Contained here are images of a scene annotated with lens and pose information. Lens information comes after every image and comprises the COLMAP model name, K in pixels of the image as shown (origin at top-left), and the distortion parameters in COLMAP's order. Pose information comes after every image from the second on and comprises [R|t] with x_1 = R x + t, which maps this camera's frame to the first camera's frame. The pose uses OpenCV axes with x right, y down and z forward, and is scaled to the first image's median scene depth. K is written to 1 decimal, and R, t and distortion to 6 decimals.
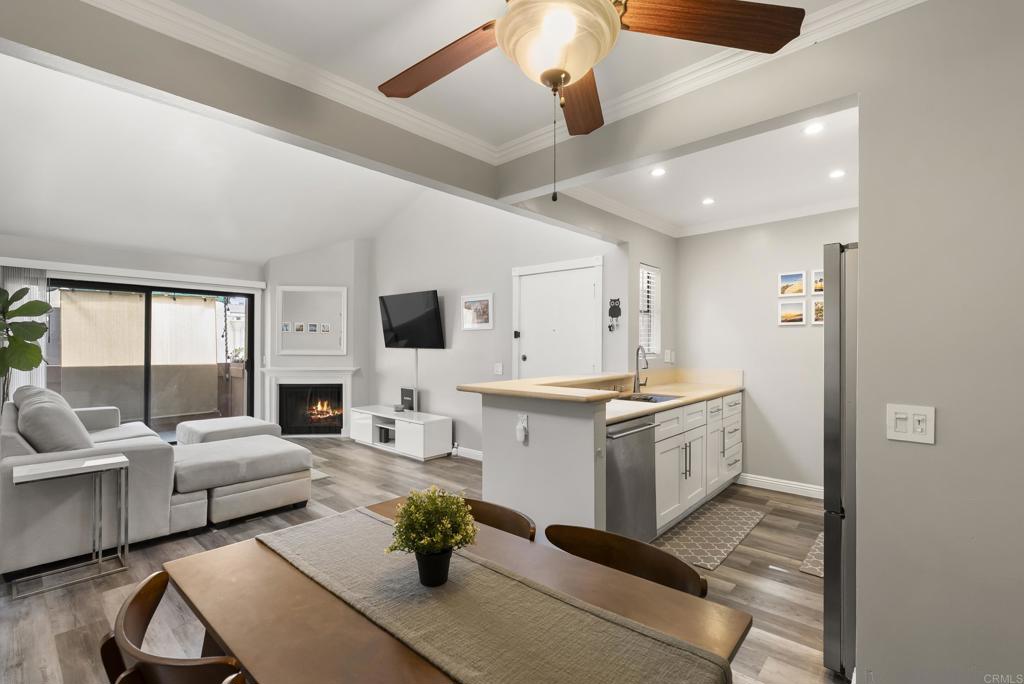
lens RADIAL K [[464.9, 0, 507.9], [0, 464.9, 344.4], [0, 0, 1]] dist [-0.003836, 0.001617]
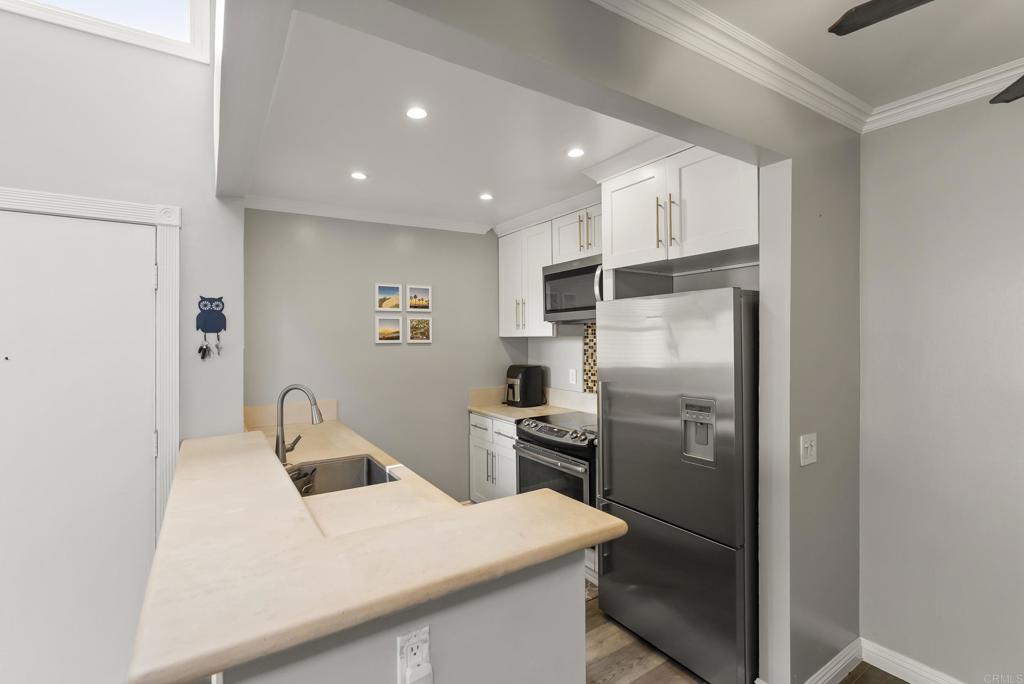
lens RADIAL K [[464.9, 0, 509.9], [0, 464.9, 340.1], [0, 0, 1]] dist [-0.003836, 0.001617]
pose [[0.258100, -0.005104, 0.966105, -0.159959], [0.008825, 0.999957, 0.002925, -0.040474], [-0.966078, 0.007771, 0.258134, 0.455413]]
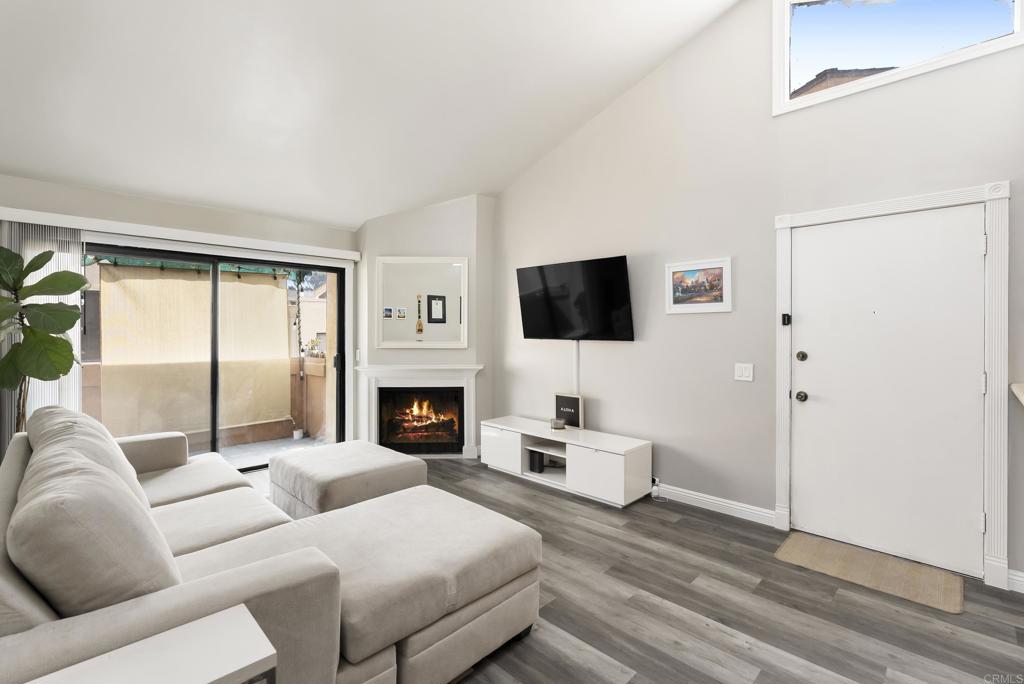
lens RADIAL K [[464.9, 0, 509.2], [0, 464.9, 329.4], [0, 0, 1]] dist [-0.003836, 0.001617]
pose [[0.999047, -0.004259, -0.043432, -0.334892], [0.004188, 0.999990, -0.001741, -0.008108], [0.043439, 0.001558, 0.999055, 0.344449]]
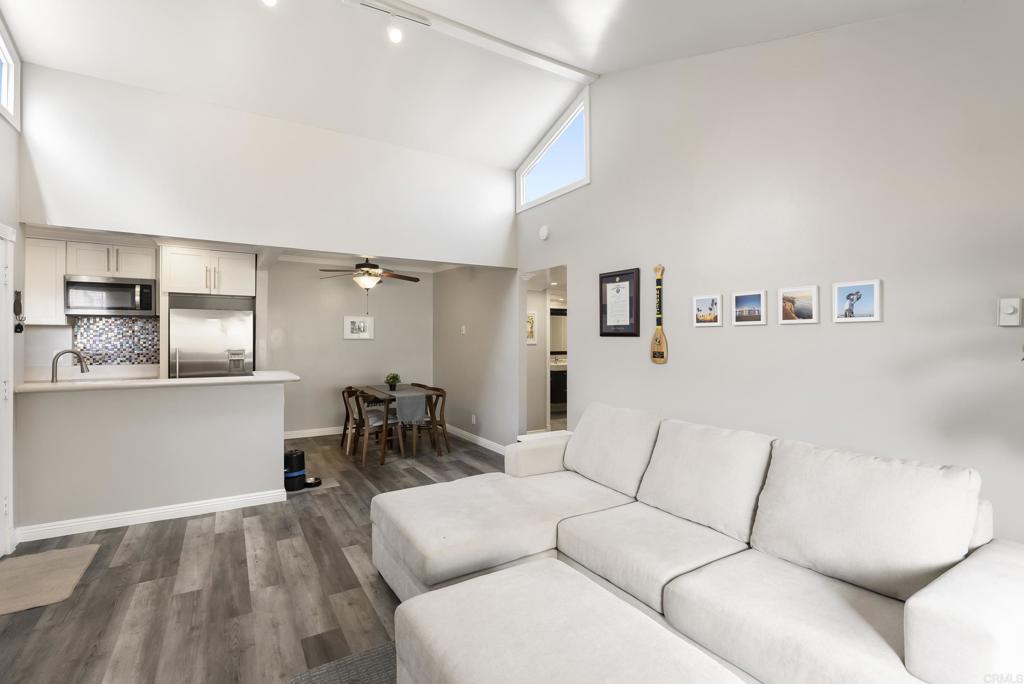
lens RADIAL K [[464.9, 0, 508.4], [0, 464.9, 336.0], [0, 0, 1]] dist [-0.003836, 0.001617]
pose [[-0.959284, -0.002463, 0.282433, -0.647992], [-0.002923, 0.999995, -0.001207, -0.021014], [-0.282428, -0.001983, -0.959286, 1.273201]]
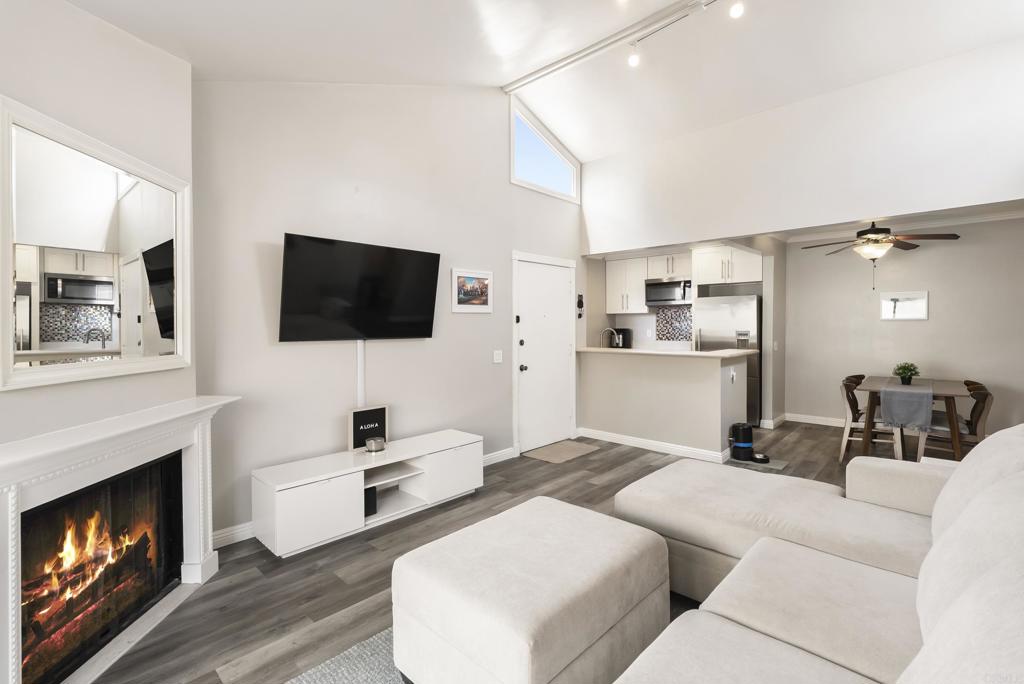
lens RADIAL K [[464.9, 0, 512.2], [0, 464.9, 333.2], [0, 0, 1]] dist [-0.003836, 0.001617]
pose [[0.017000, -0.019943, 0.999657, -0.966184], [0.009571, 0.999758, 0.019782, -0.011582], [-0.999810, 0.009231, 0.017186, 0.994169]]
